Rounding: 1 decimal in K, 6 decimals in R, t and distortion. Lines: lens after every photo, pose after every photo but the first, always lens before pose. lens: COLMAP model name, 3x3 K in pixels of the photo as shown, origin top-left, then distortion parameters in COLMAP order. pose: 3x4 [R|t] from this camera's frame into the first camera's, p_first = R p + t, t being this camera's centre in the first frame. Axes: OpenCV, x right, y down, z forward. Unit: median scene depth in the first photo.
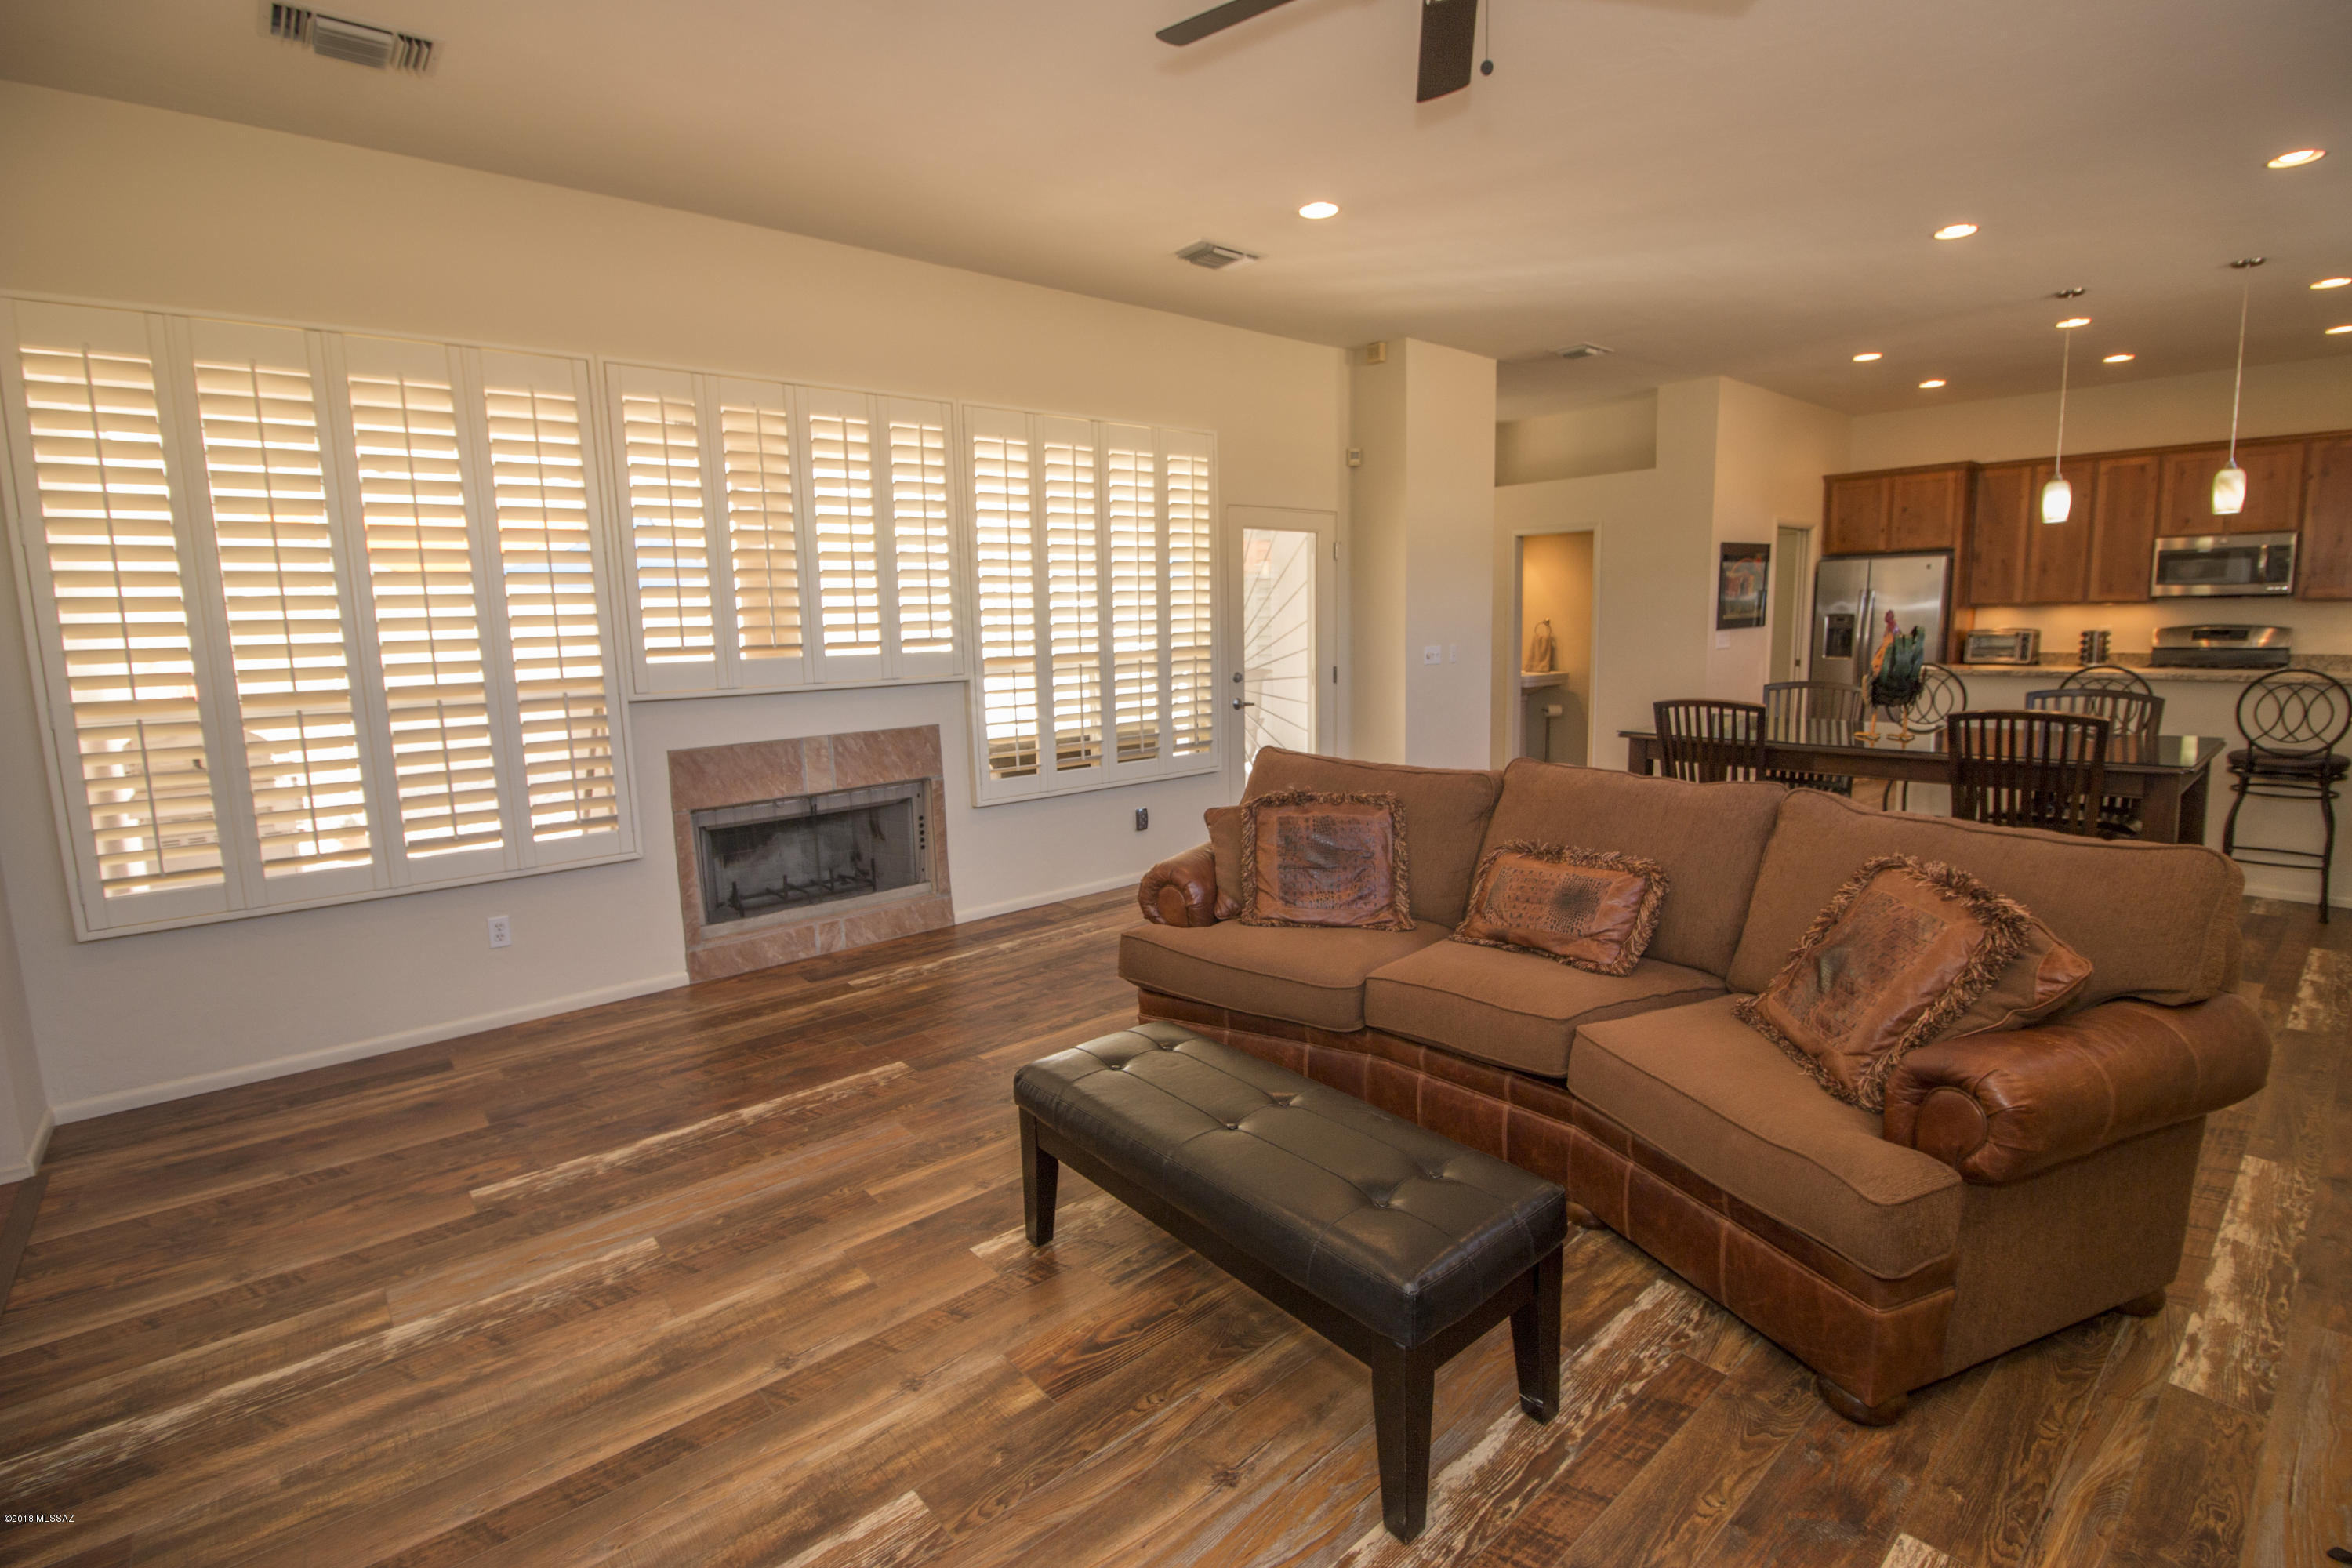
lens RADIAL K [[1080.7, 0, 1196.8], [0, 1080.7, 771.5], [0, 0, 1]] dist [-0.003003, -0.011061]
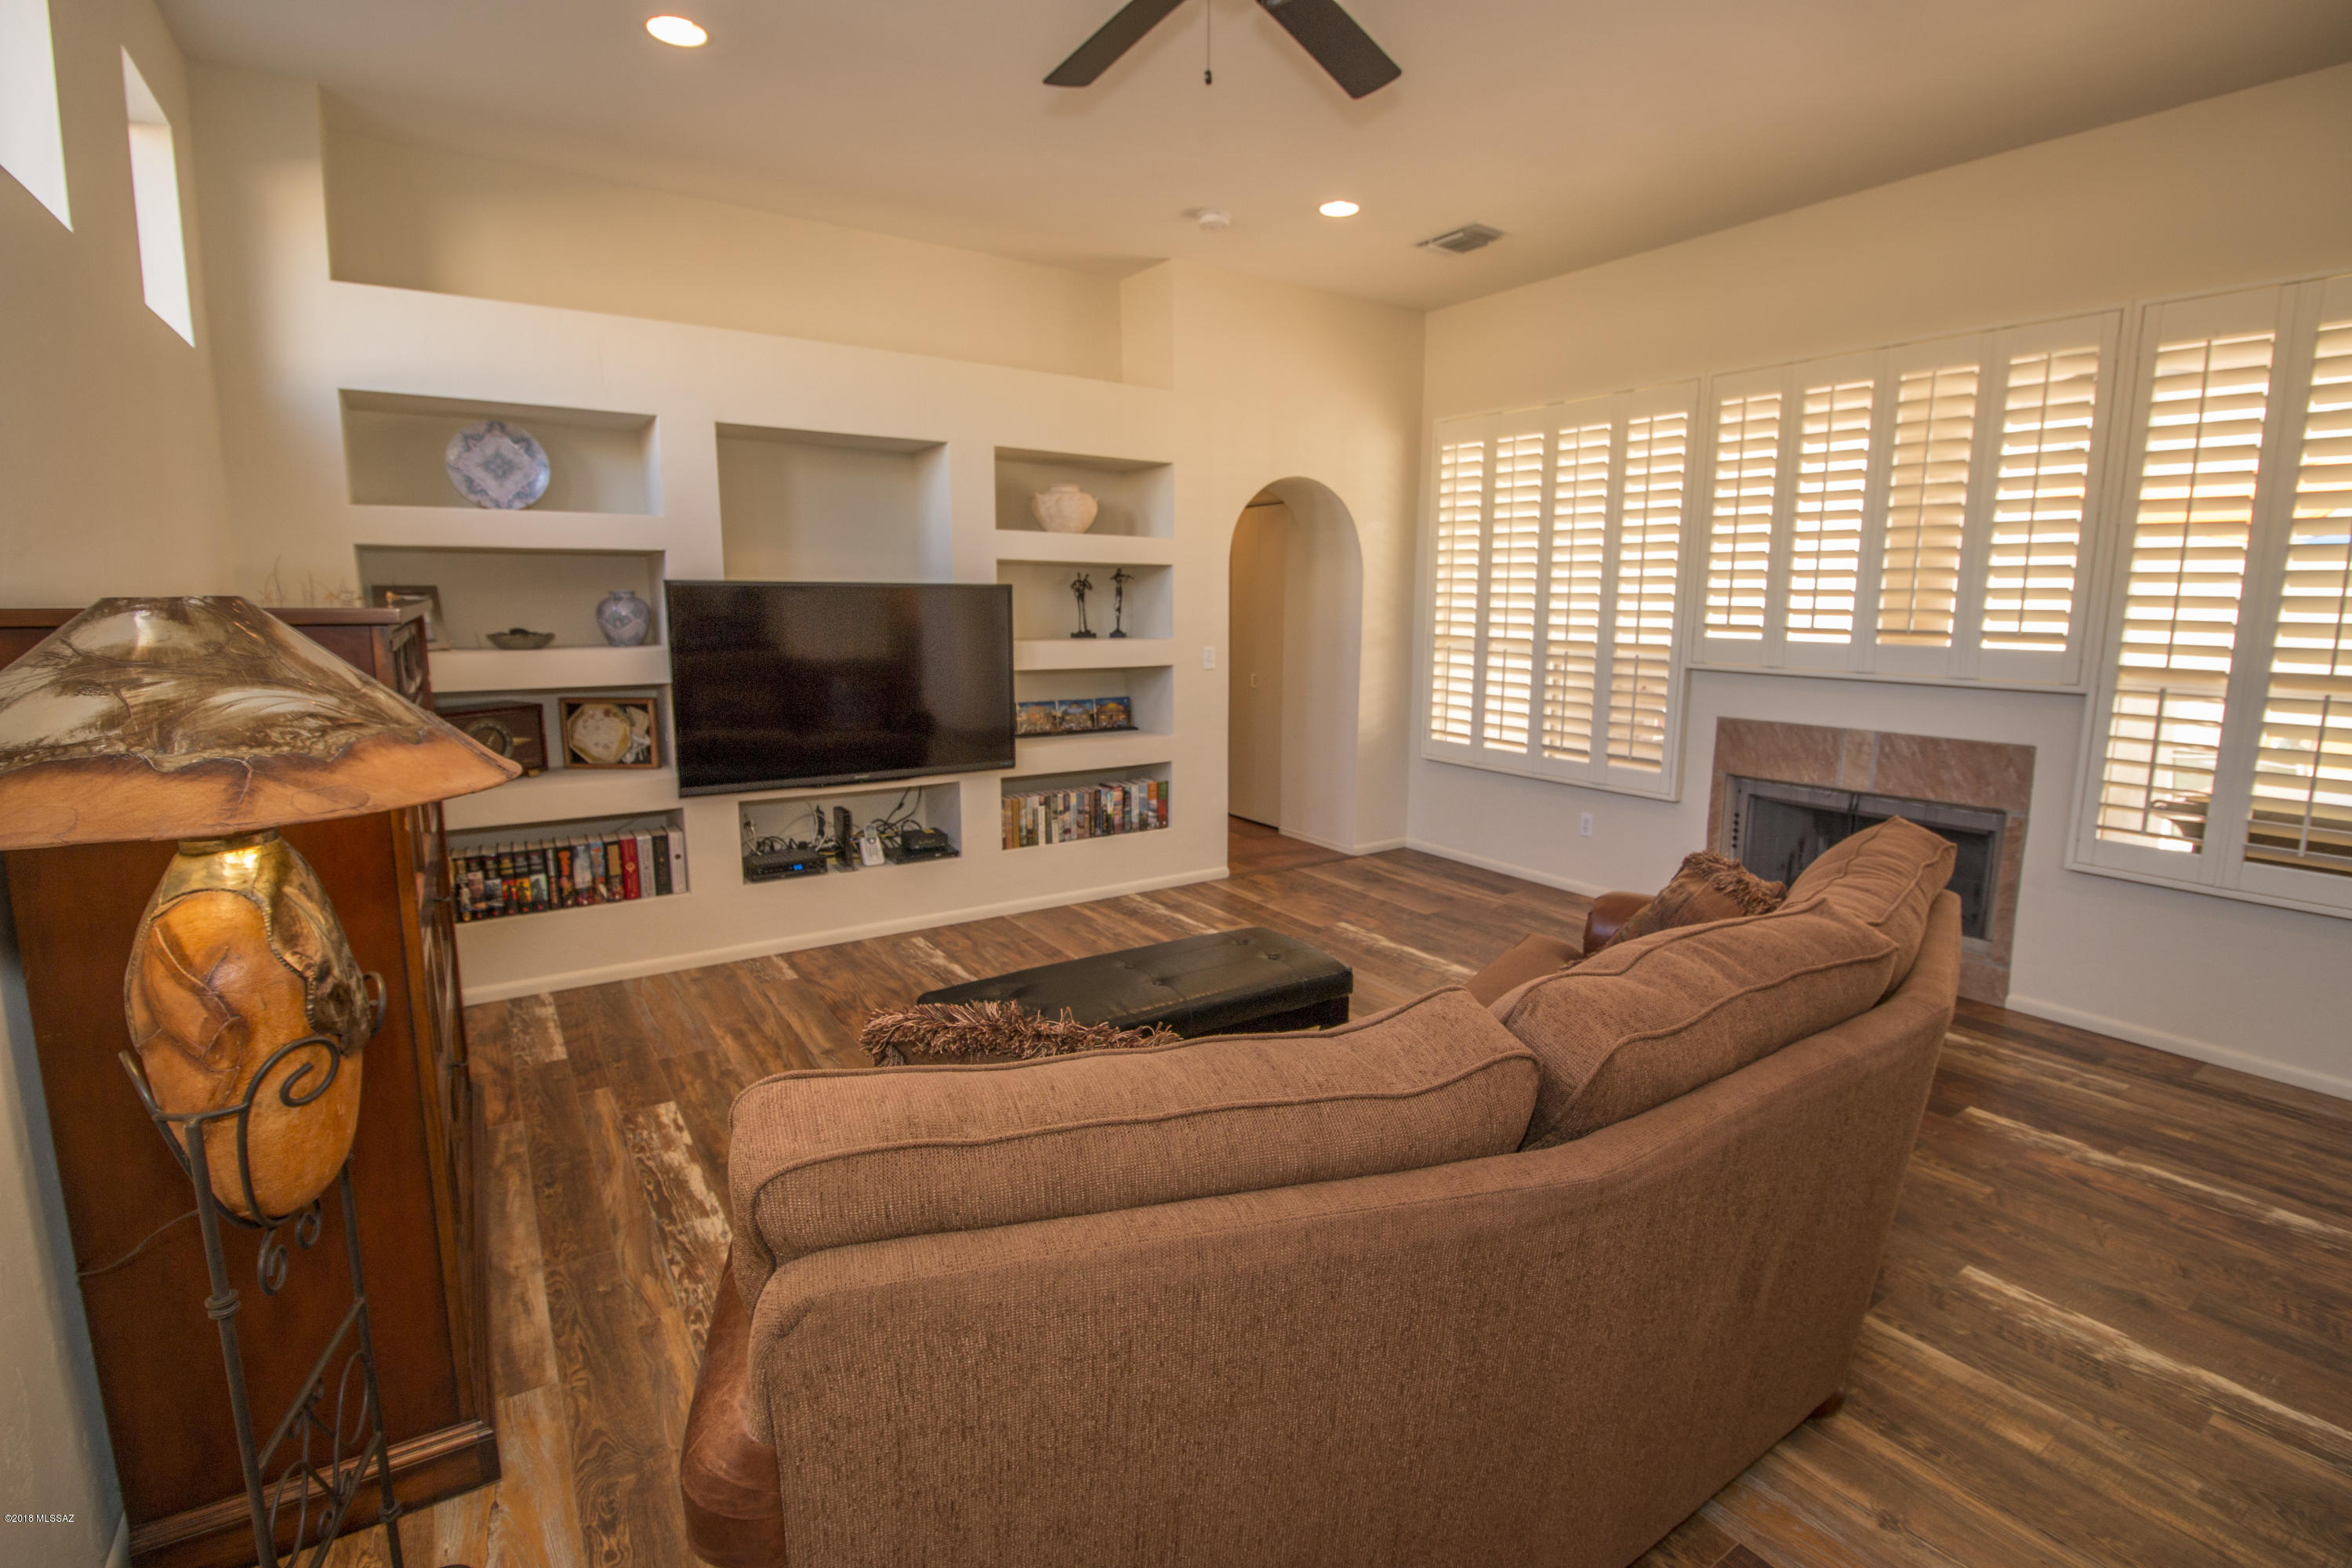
lens RADIAL K [[1080.7, 0, 1200.4], [0, 1080.7, 768.4], [0, 0, 1]] dist [-0.003003, -0.011061]
pose [[-0.116852, 0.176113, -0.977410, 0.410680], [-0.148088, 0.970060, 0.192493, -0.062754], [0.982047, 0.167236, -0.087274, 0.353028]]
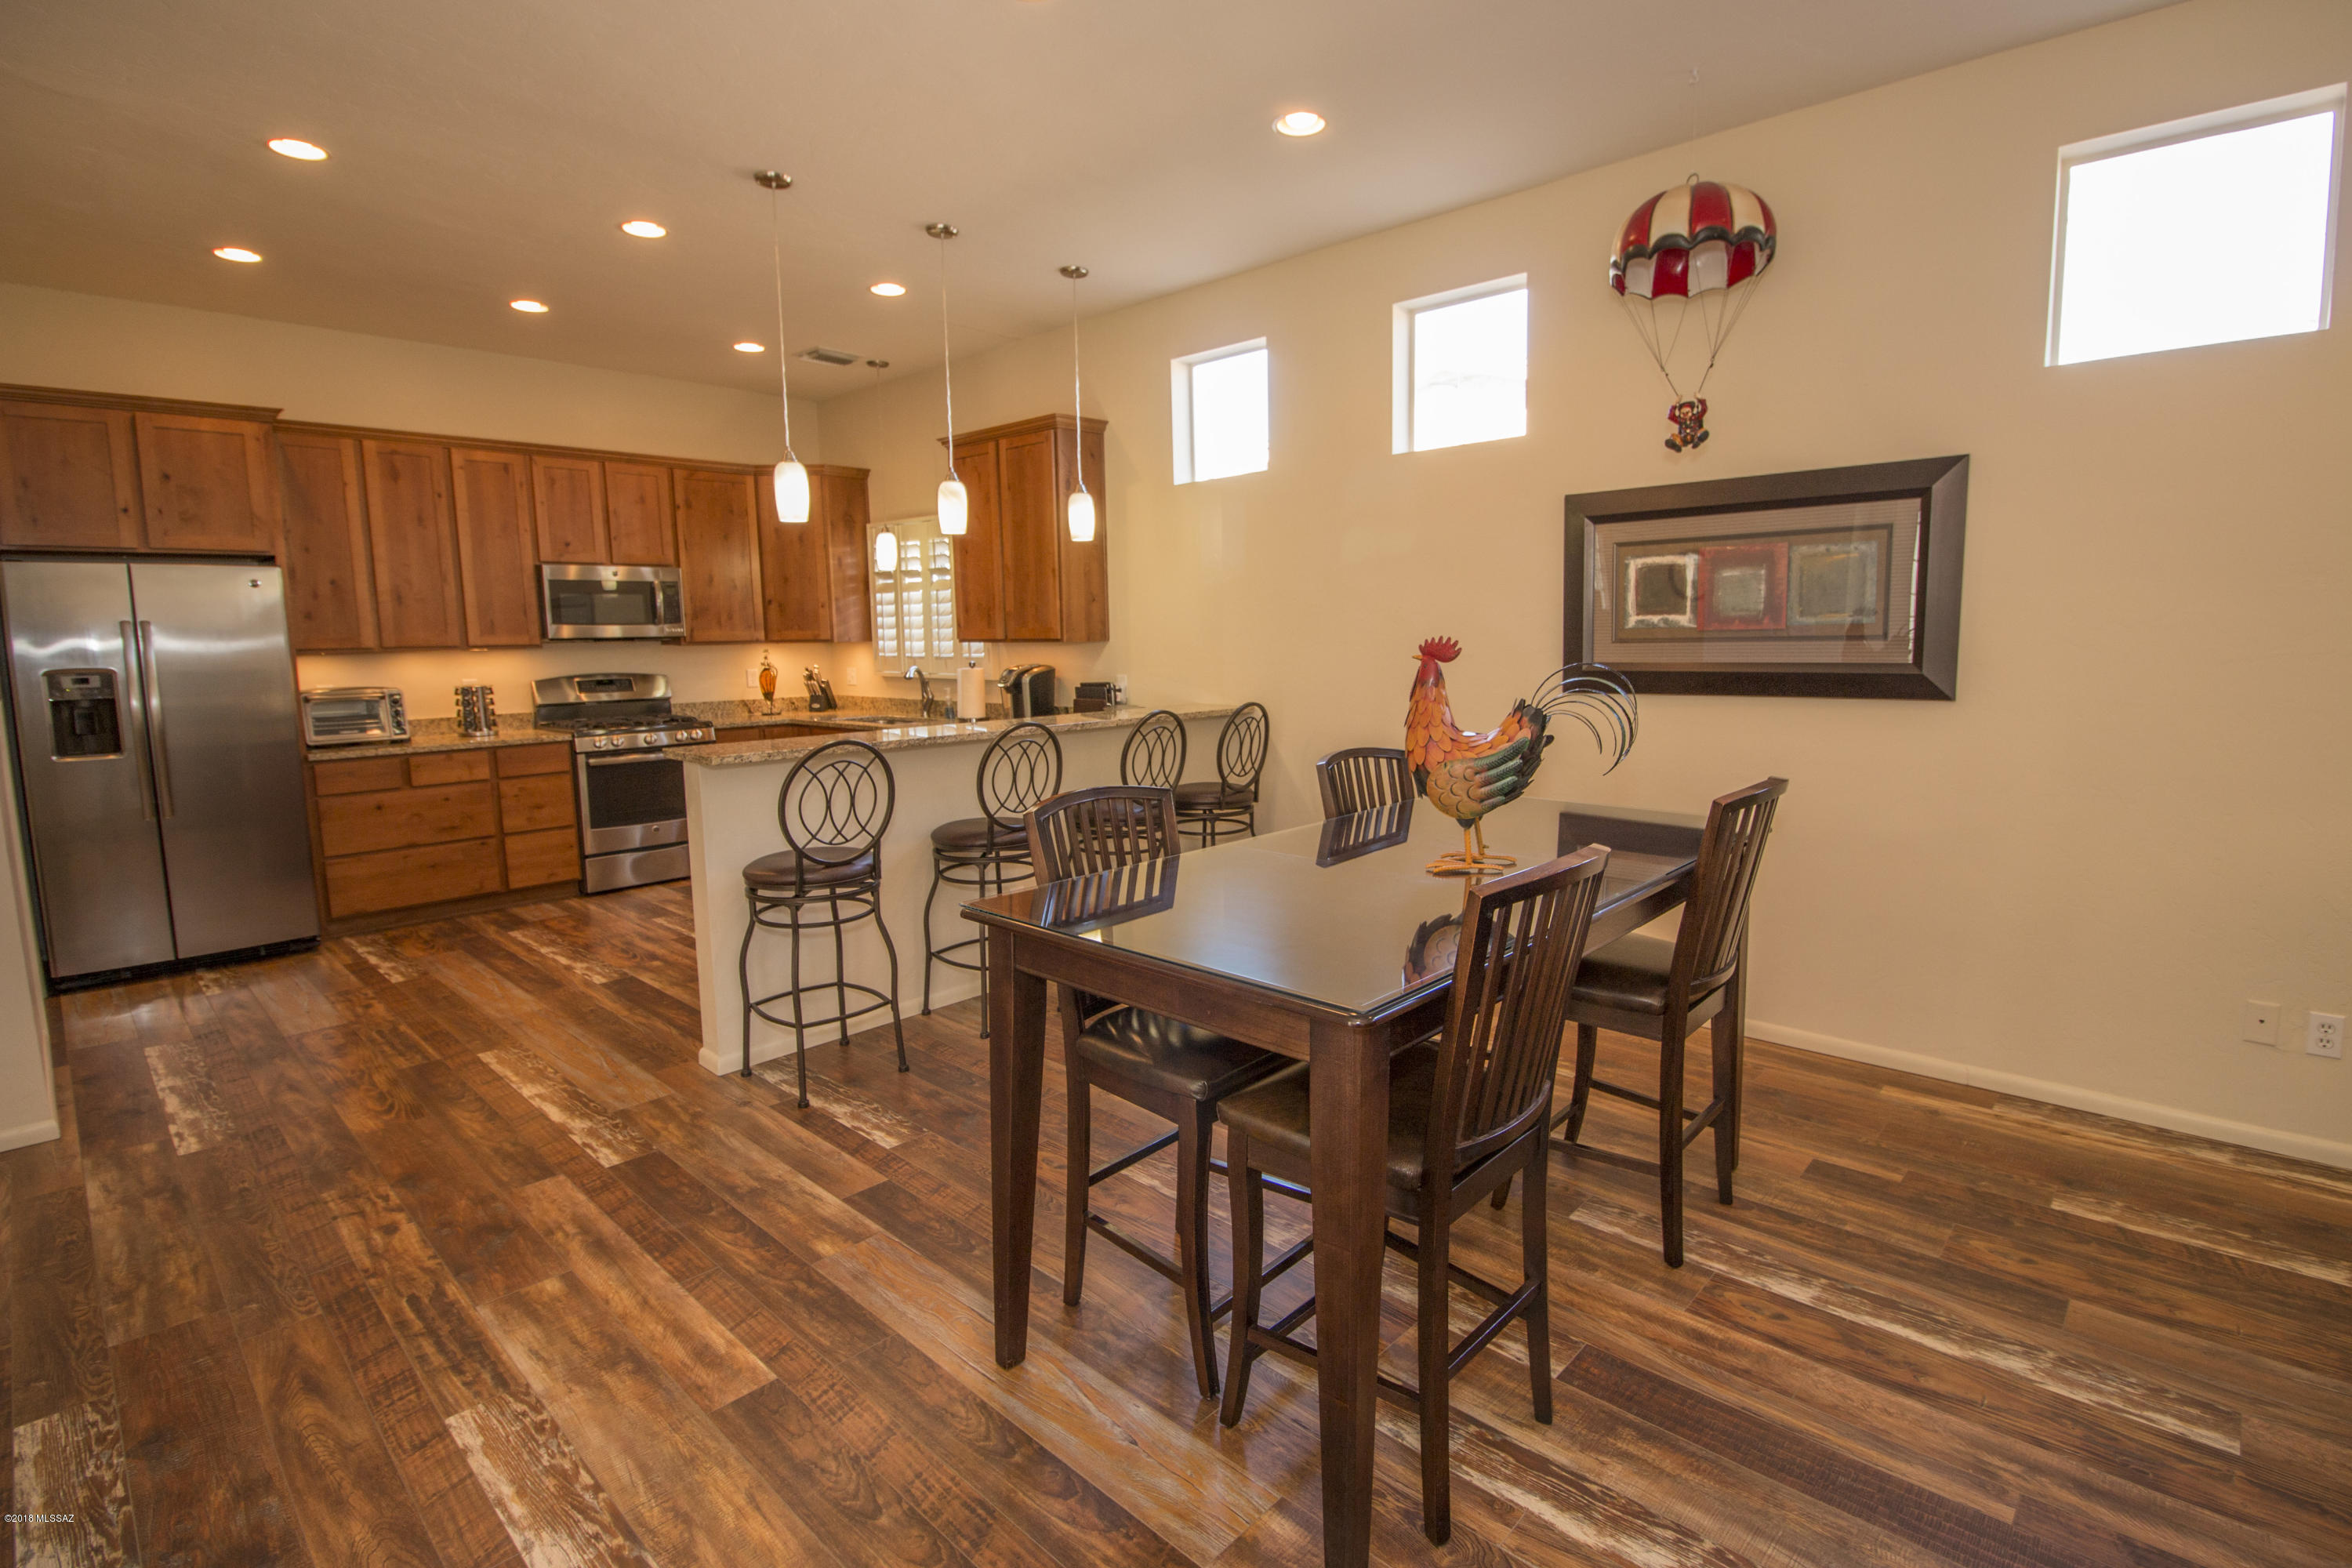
lens RADIAL K [[1080.7, 0, 1202.5], [0, 1080.7, 769.8], [0, 0, 1]] dist [-0.003003, -0.011061]
pose [[-0.114693, -0.100984, 0.988255, 0.069085], [0.157314, 0.980420, 0.118440, -0.098026], [-0.980866, 0.169050, -0.096561, 0.692905]]
